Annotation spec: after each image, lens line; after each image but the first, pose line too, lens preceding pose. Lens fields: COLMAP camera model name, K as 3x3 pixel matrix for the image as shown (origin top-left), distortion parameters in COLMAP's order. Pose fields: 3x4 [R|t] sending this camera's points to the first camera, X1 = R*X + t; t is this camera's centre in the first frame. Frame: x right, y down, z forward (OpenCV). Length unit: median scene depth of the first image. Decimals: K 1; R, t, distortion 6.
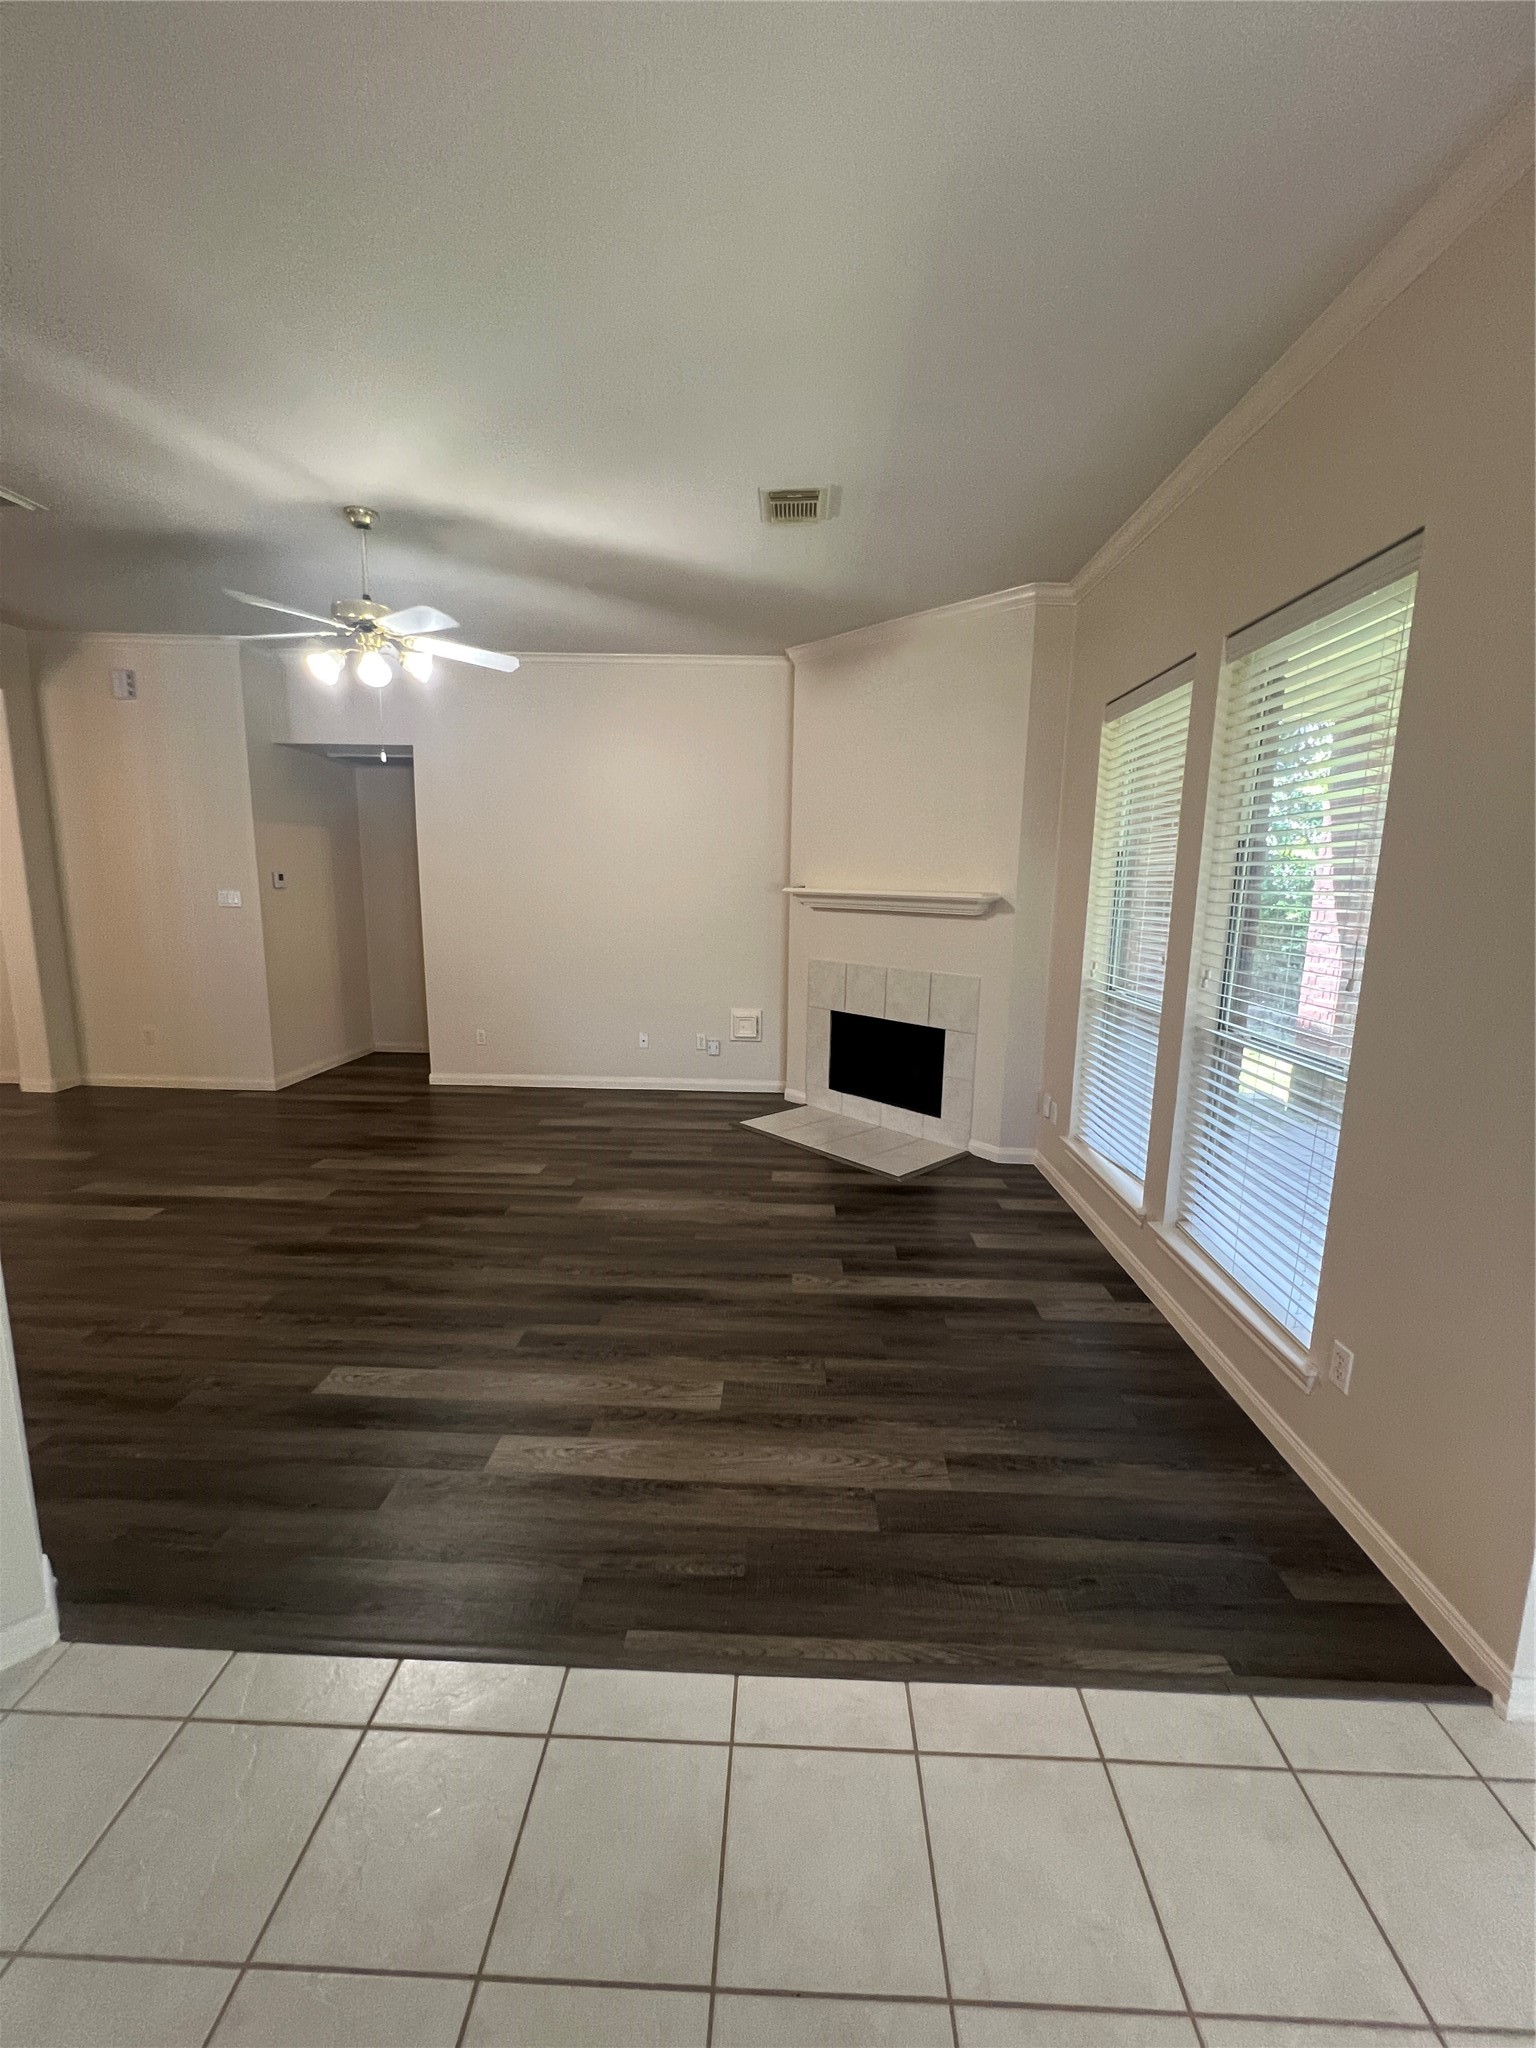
lens RADIAL K [[836.8, 0, 768.8], [0, 836.8, 1012.8], [0, 0, 1]] dist [-0.003046, -0.000522]
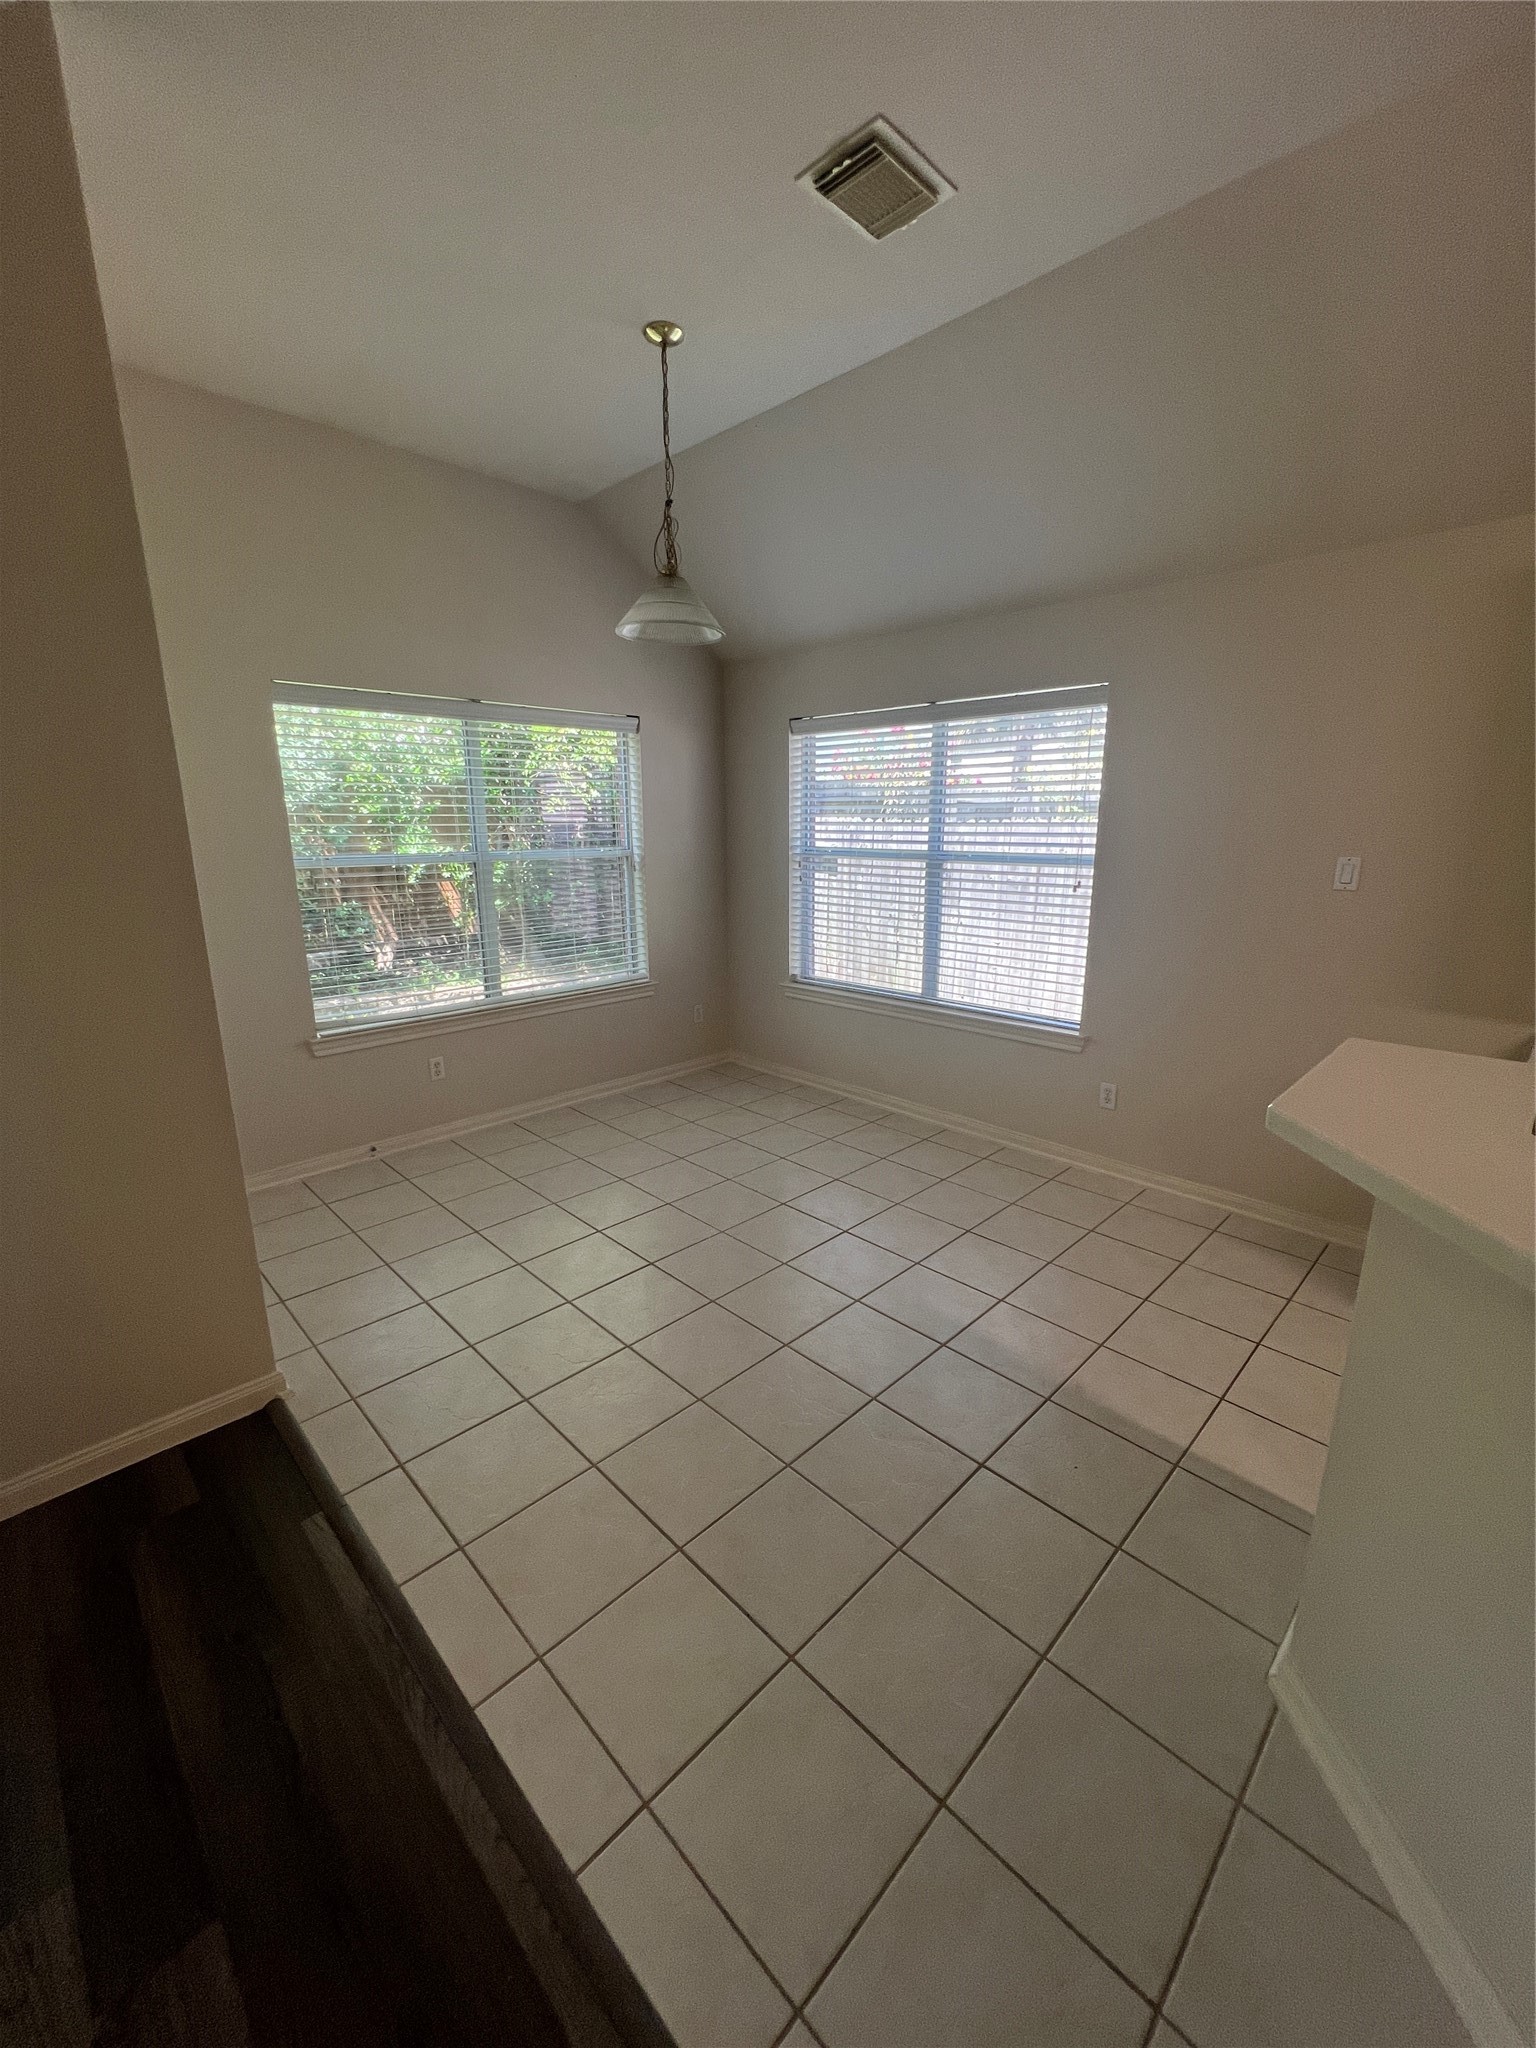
lens RADIAL K [[822.1, 0, 774.3], [0, 822.1, 1029.5], [0, 0, 1]] dist [-0.003369, -0.000171]
pose [[-0.730620, -0.188867, 0.656143, -0.487141], [0.099112, 0.921467, 0.375601, -0.164044], [-0.675553, 0.339453, -0.654523, 1.051617]]
